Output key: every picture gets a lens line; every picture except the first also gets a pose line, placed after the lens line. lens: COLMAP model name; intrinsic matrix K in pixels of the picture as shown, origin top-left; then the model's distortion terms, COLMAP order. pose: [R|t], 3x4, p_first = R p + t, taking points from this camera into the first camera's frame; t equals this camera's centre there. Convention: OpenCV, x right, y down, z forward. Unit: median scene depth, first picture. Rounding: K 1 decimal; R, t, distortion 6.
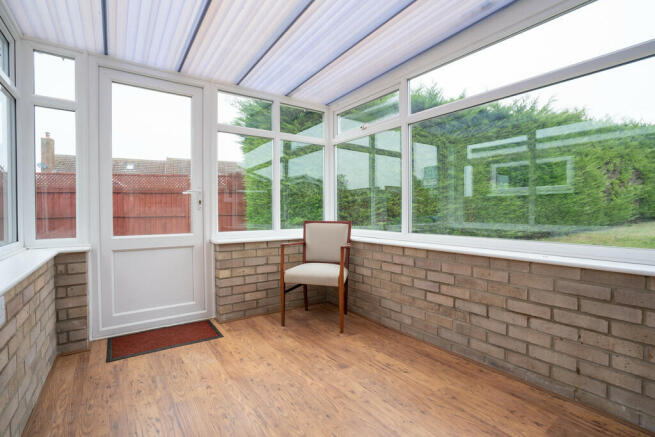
lens RADIAL K [[310.0, 0, 328.6], [0, 310.0, 217.4], [0, 0, 1]] dist [-0.021261, 0.004070]
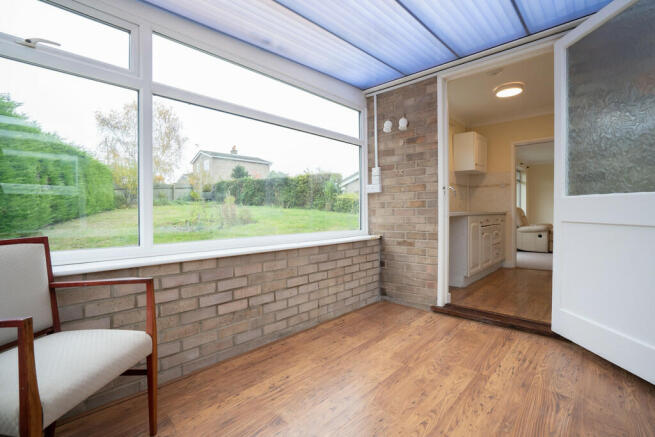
lens RADIAL K [[310.0, 0, 320.6], [0, 310.0, 216.6], [0, 0, 1]] dist [-0.021261, 0.004070]
pose [[-0.192799, -0.012931, 0.981153, -0.677656], [0.021531, 0.999617, 0.017406, -0.024702], [-0.981002, 0.024481, -0.192447, 0.994481]]
